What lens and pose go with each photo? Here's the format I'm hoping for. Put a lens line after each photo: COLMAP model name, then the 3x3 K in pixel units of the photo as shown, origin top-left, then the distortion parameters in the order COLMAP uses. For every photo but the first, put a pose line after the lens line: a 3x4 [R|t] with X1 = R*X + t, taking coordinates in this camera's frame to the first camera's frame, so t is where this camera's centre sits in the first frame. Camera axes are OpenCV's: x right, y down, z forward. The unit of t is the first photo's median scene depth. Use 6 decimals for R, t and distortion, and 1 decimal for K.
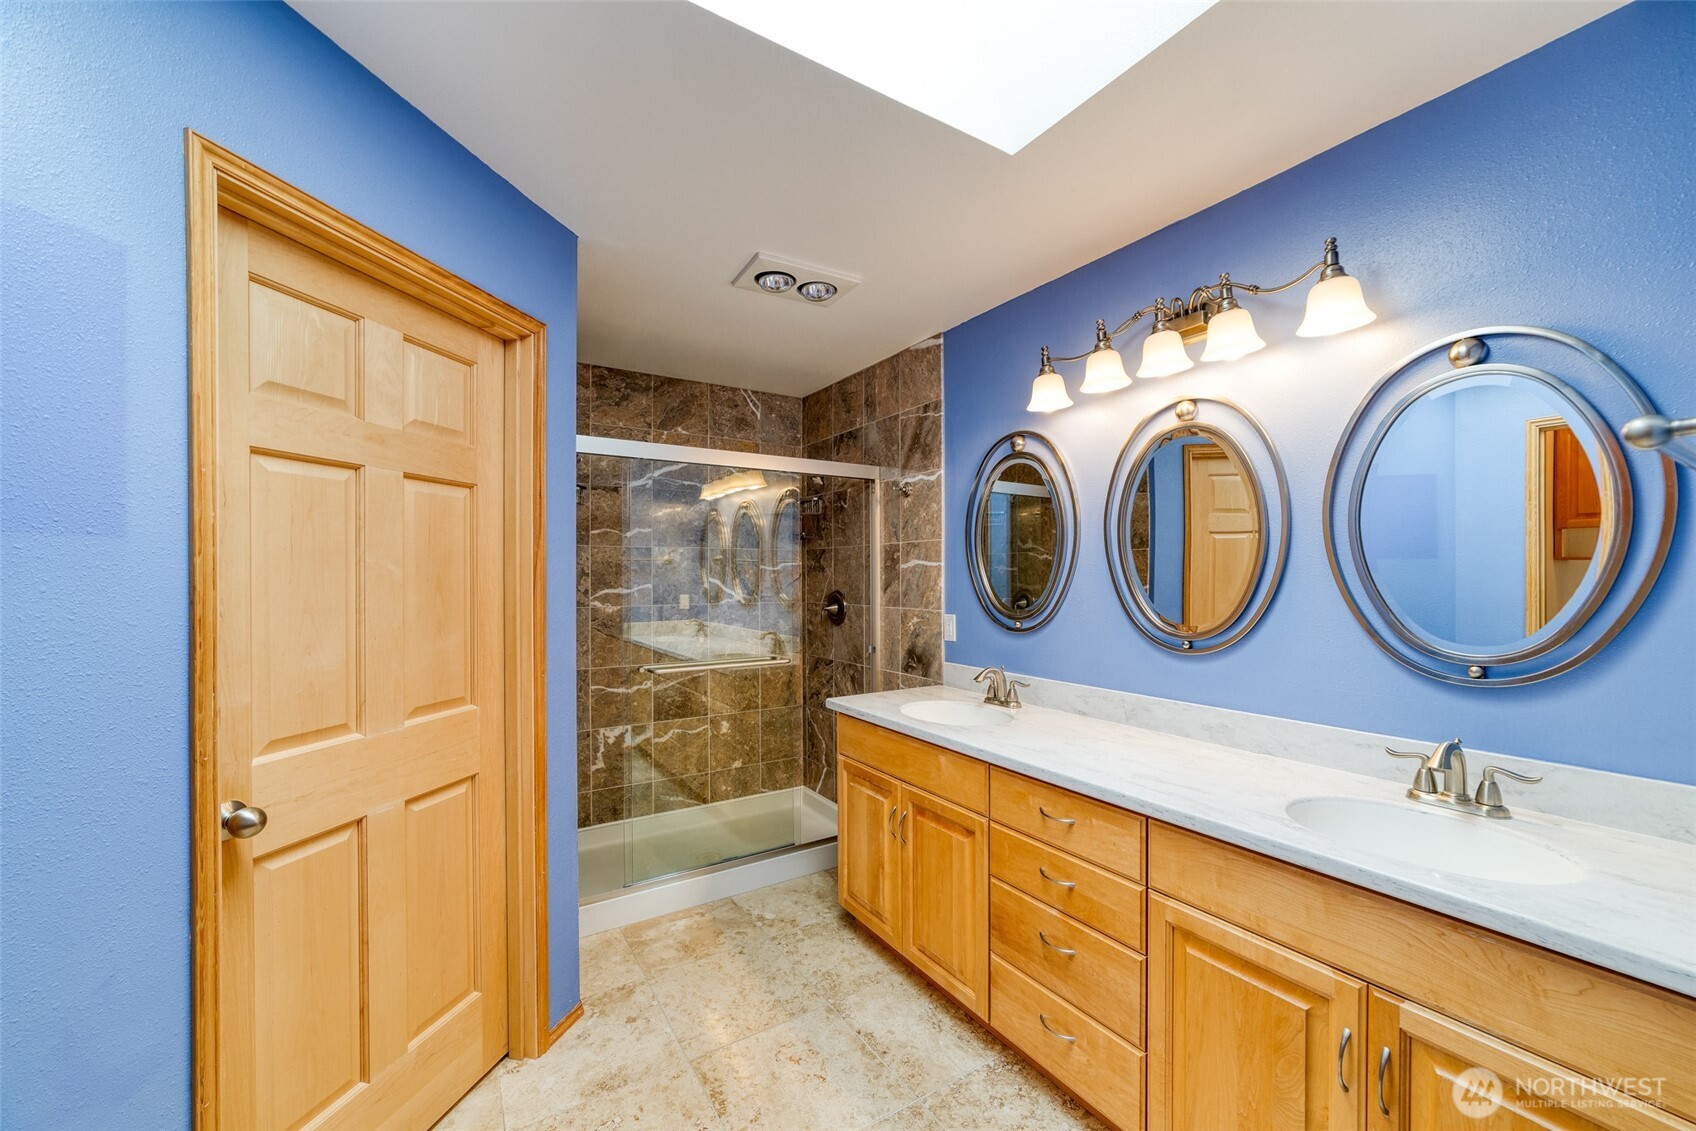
lens RADIAL K [[662.7, 0, 849.5], [0, 662.7, 573.7], [0, 0, 1]] dist [-0.007832, 0.000906]
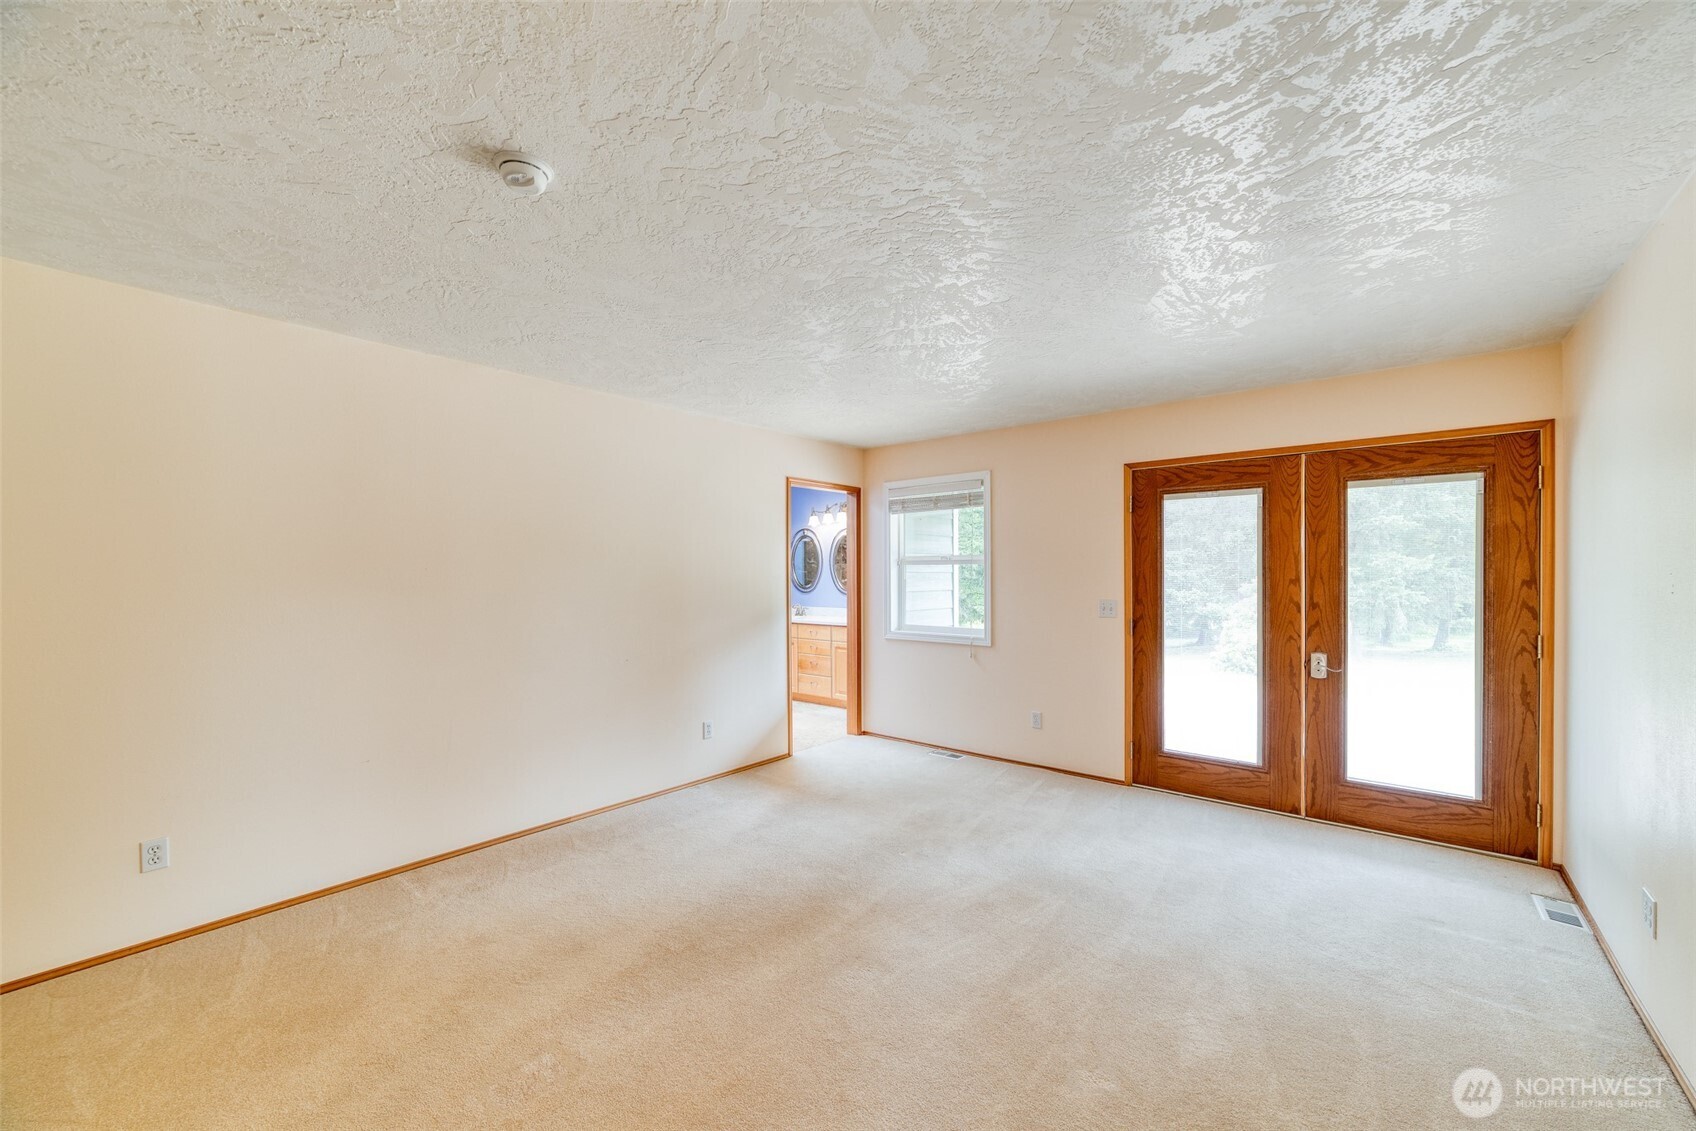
lens RADIAL K [[662.7, 0, 845.6], [0, 662.7, 578.2], [0, 0, 1]] dist [-0.007832, 0.000906]
pose [[0.957003, 0.001098, 0.290075, -0.551275], [-0.001664, 0.999997, 0.001704, 0.021998], [-0.290073, -0.002113, 0.957002, -2.390118]]
